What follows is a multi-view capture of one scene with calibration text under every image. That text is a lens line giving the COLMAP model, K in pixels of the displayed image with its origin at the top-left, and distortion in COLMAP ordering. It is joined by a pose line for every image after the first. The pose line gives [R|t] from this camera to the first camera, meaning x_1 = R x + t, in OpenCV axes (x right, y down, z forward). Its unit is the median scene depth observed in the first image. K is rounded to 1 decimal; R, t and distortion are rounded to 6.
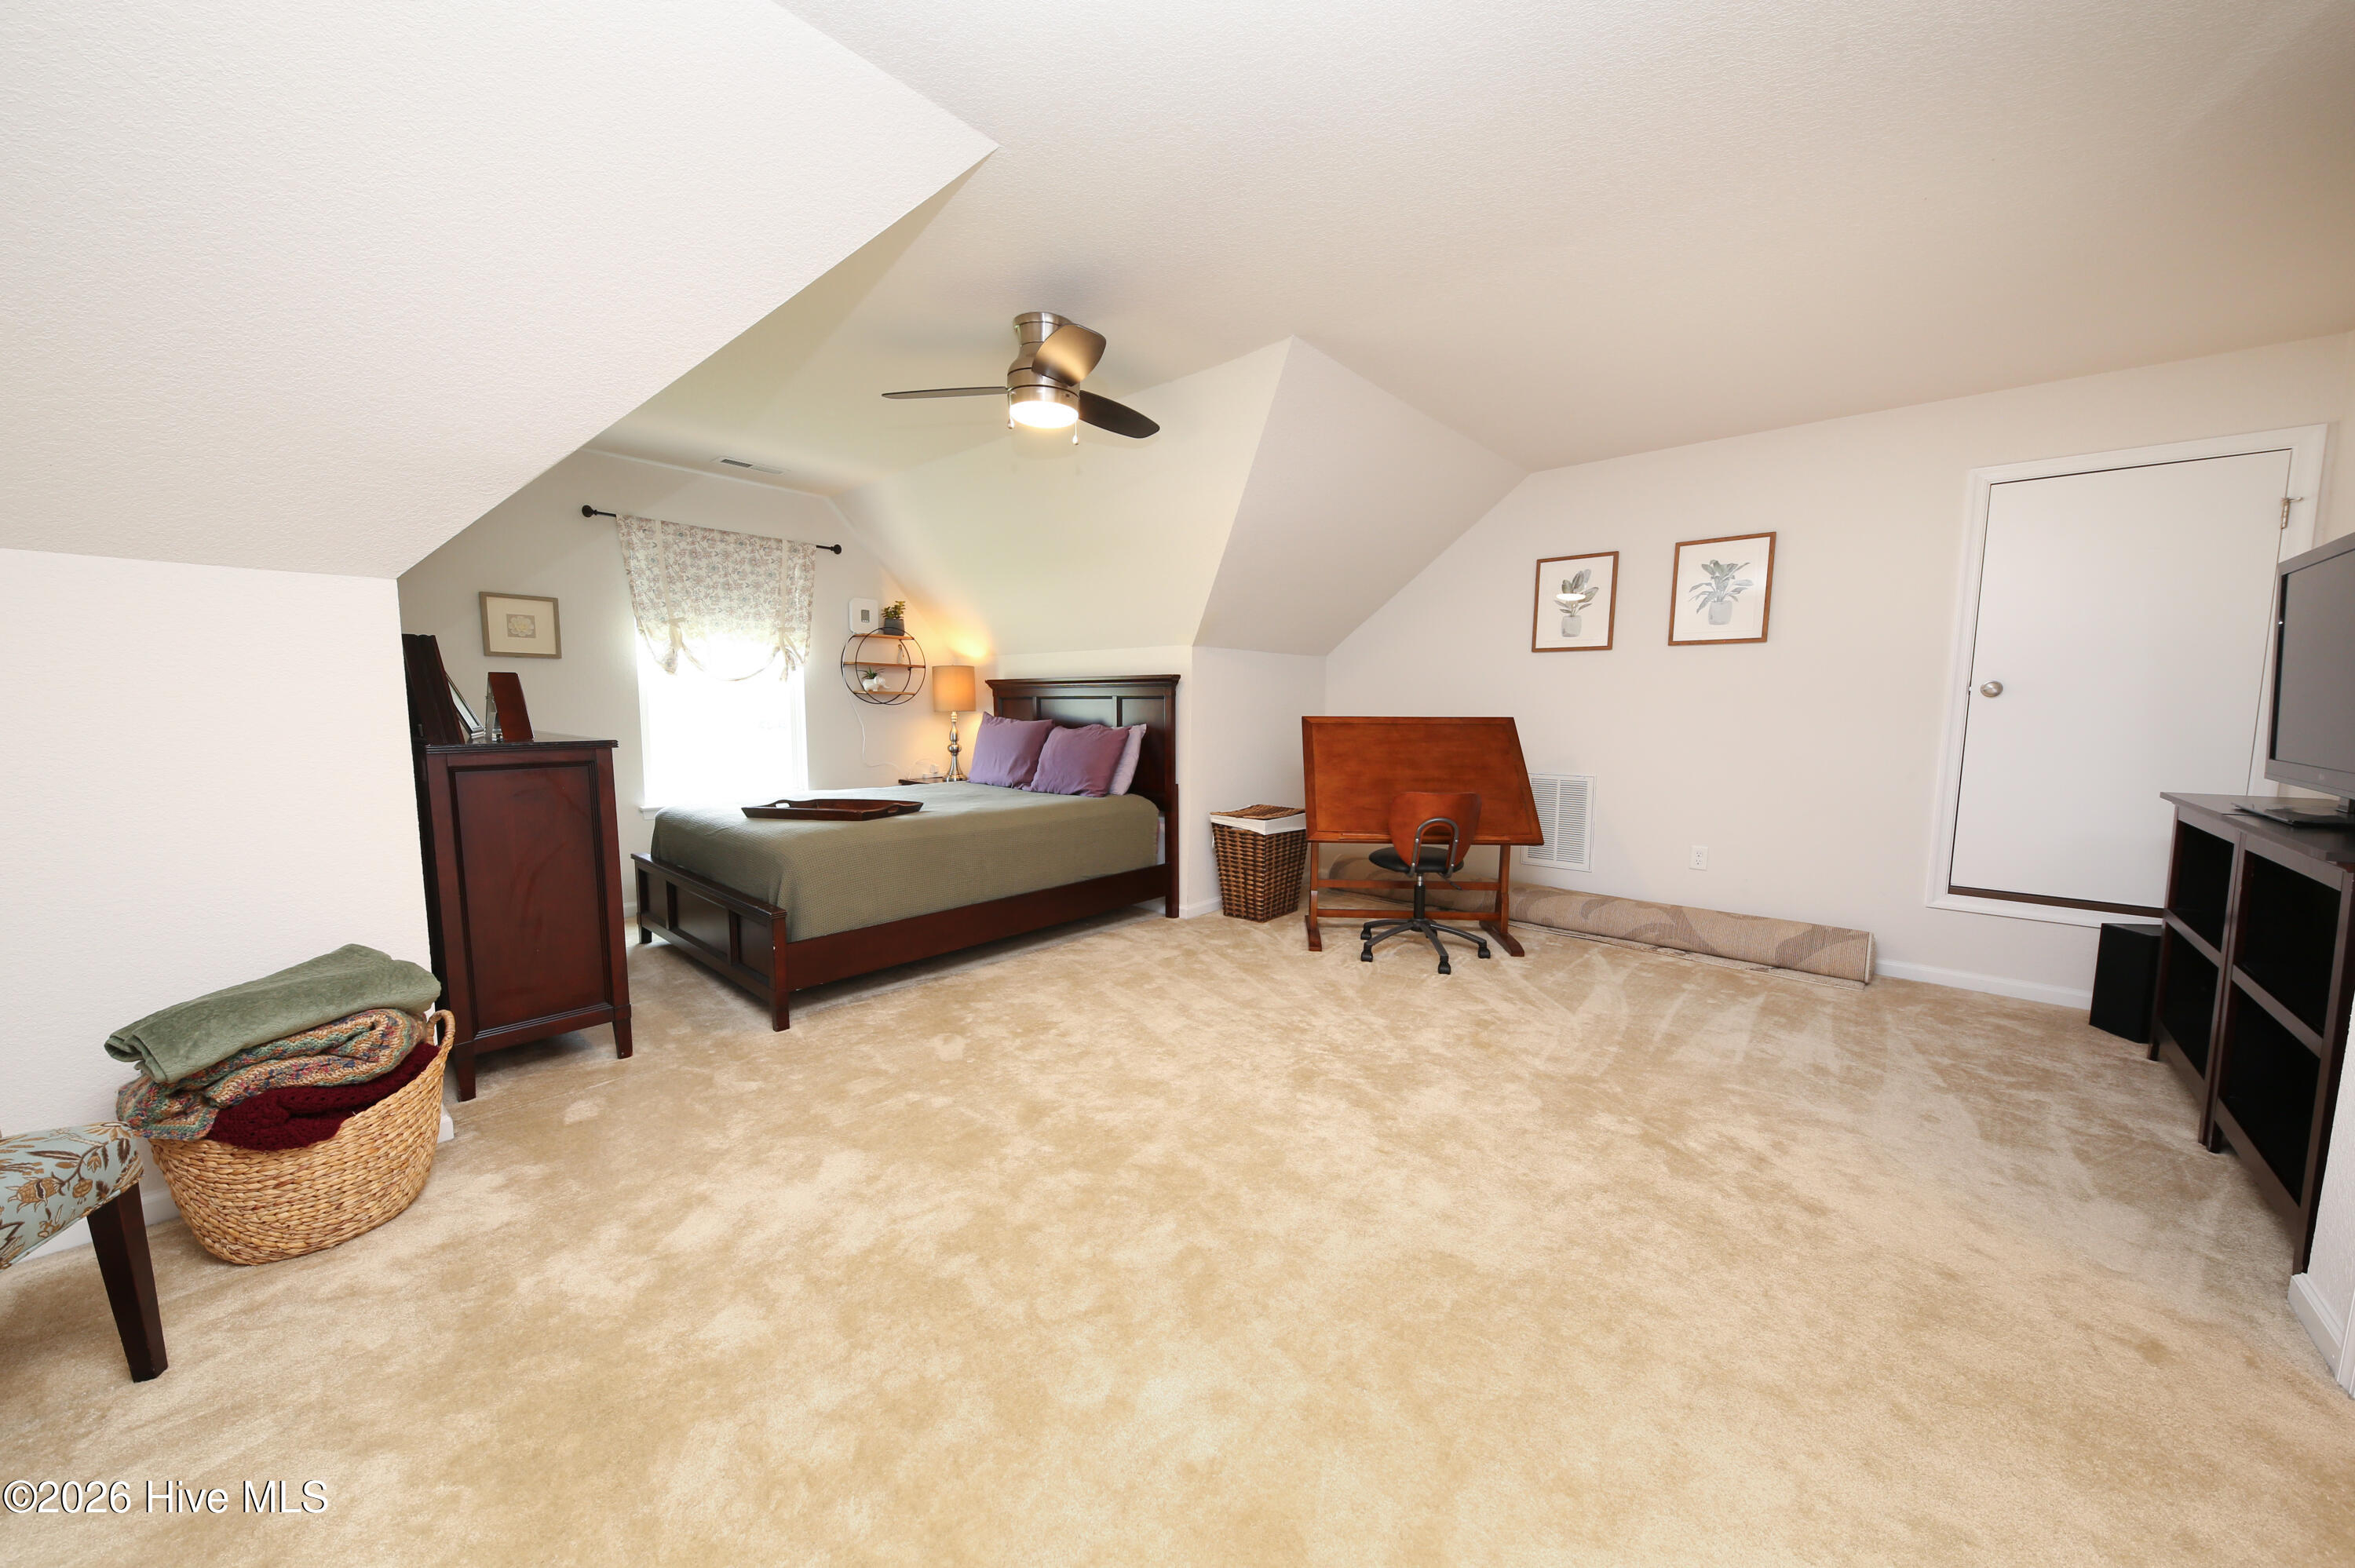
lens RADIAL K [[824.4, 0, 1177.5], [0, 824.4, 784.0], [0, 0, 1]] dist [0.017382, -0.000020]
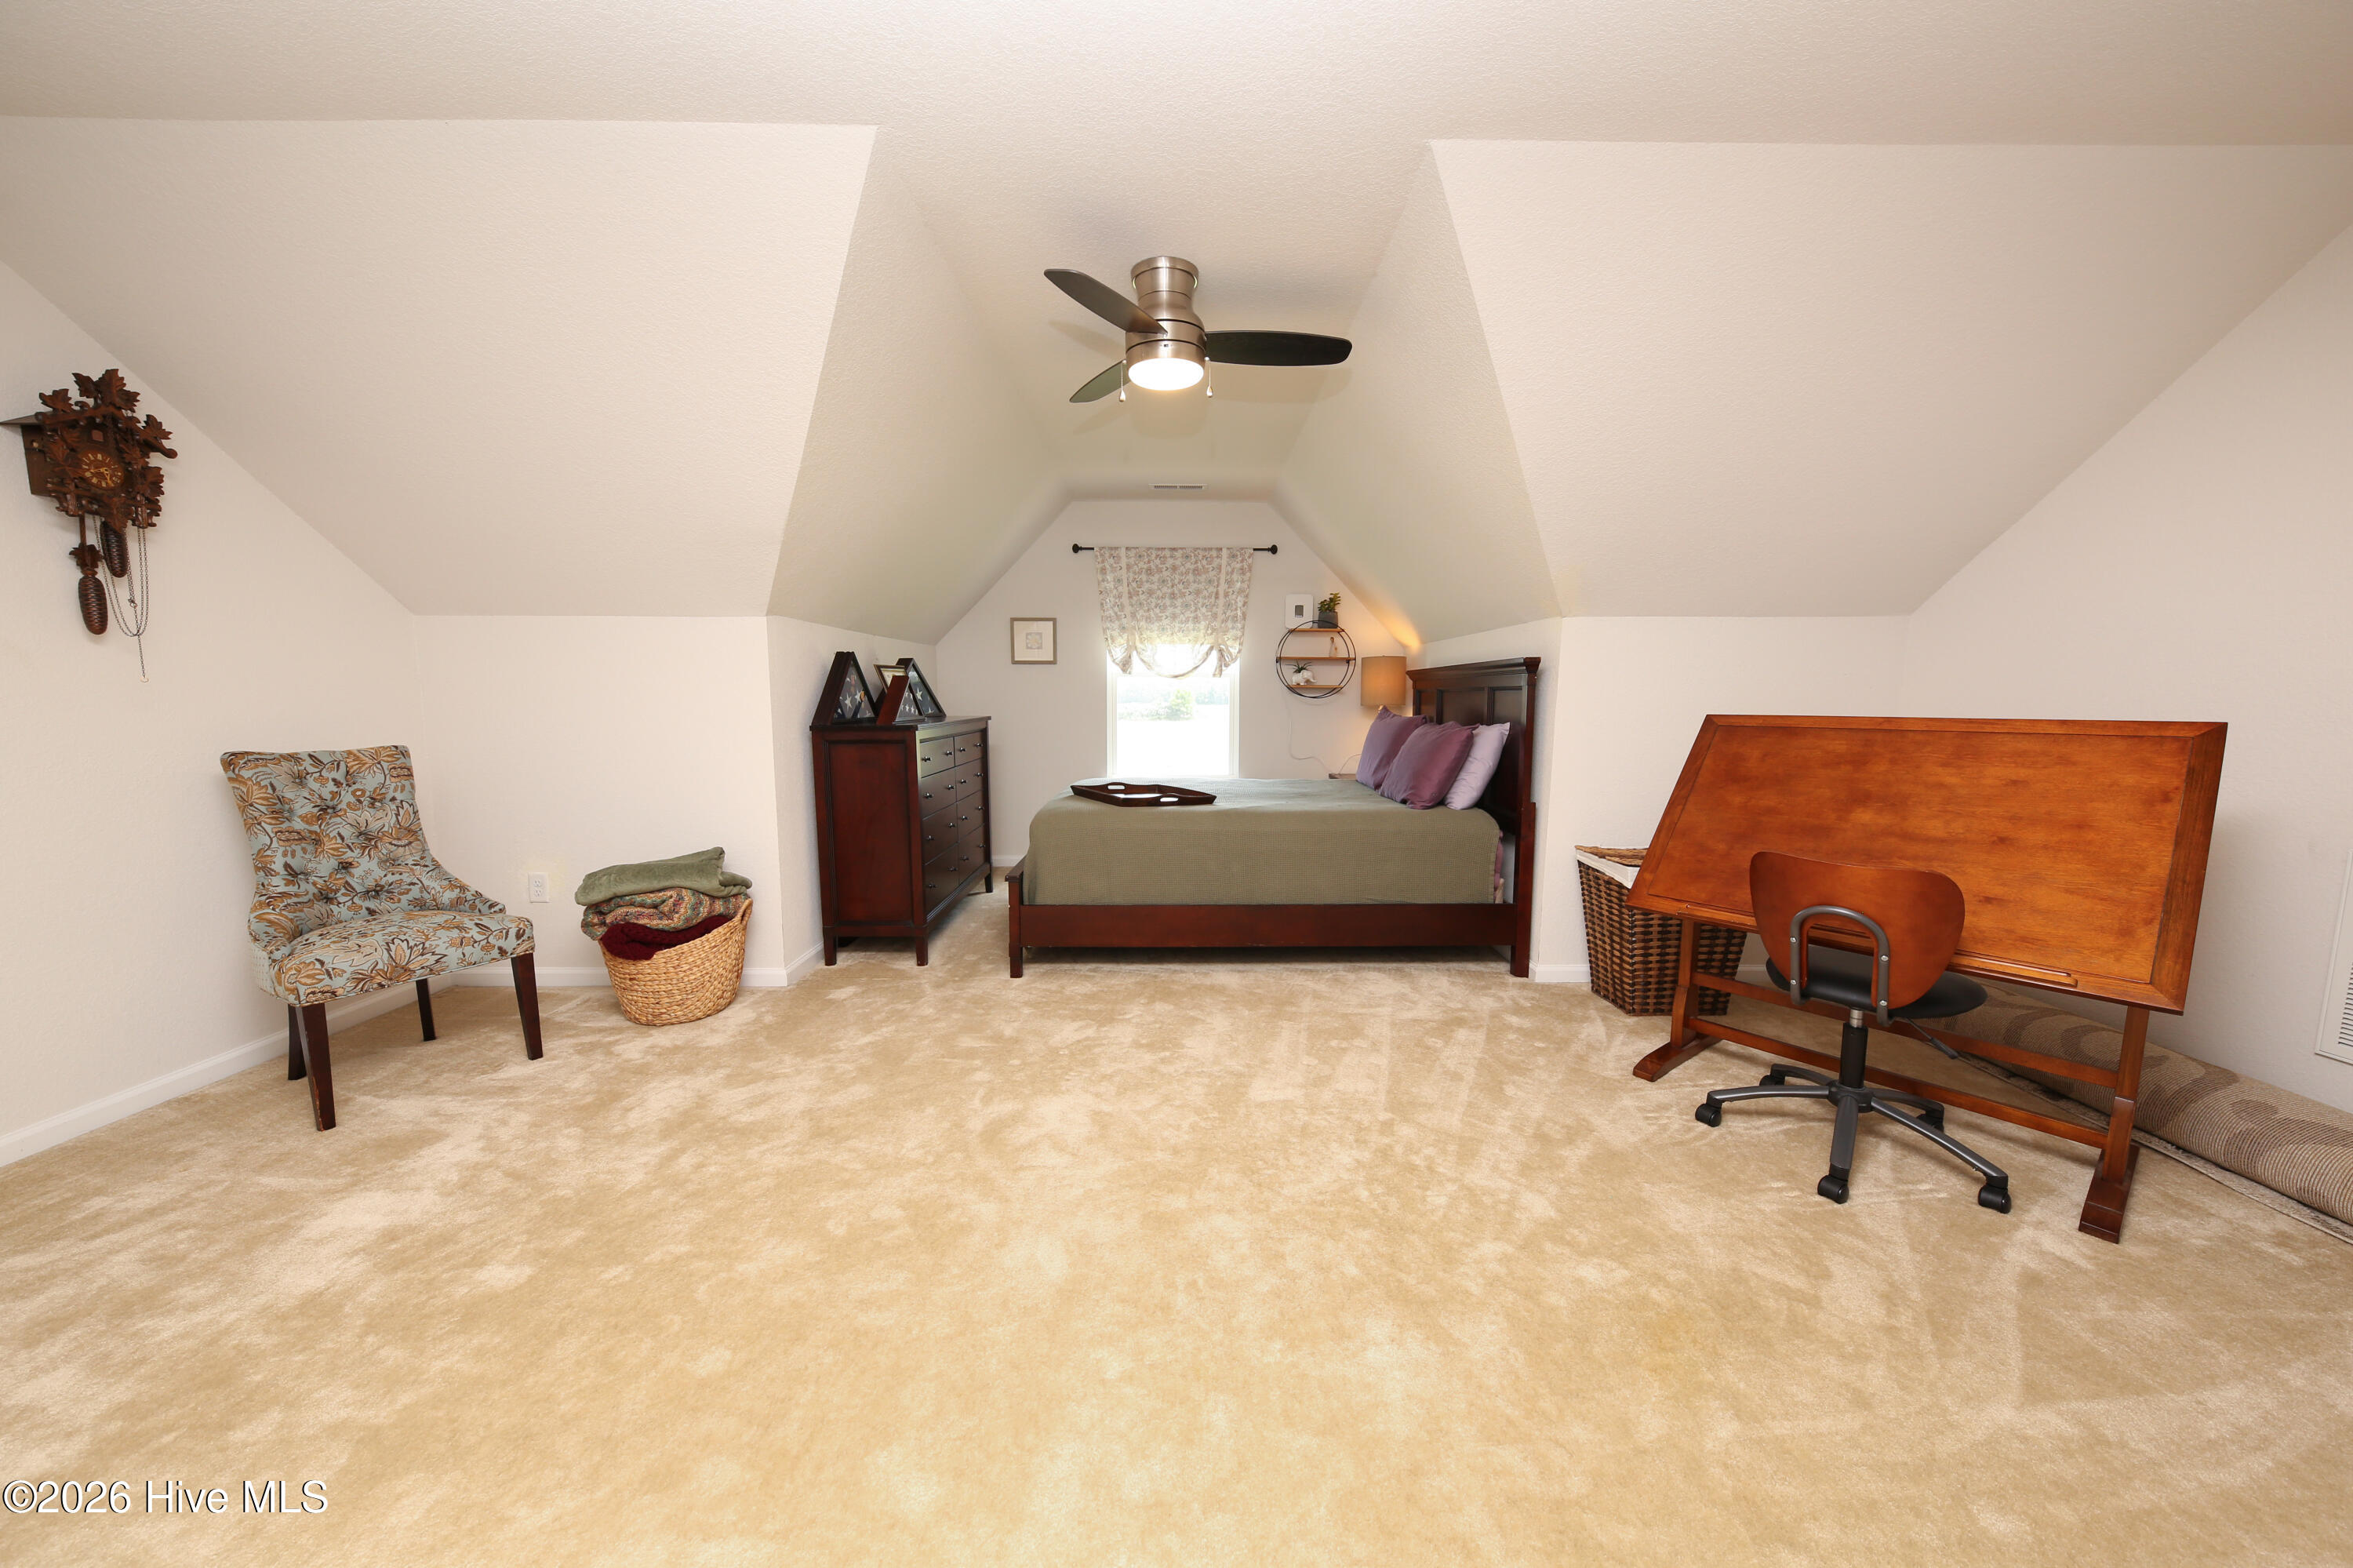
lens RADIAL K [[806.4, 0, 1176.5], [0, 806.4, 784.0], [0, 0, 1]] dist [0.019898, -0.007784]
pose [[0.674634, 0.077874, -0.734033, 0.343703], [-0.070475, 0.996672, 0.040966, -0.025578], [0.734780, 0.024094, 0.677877, 0.273346]]
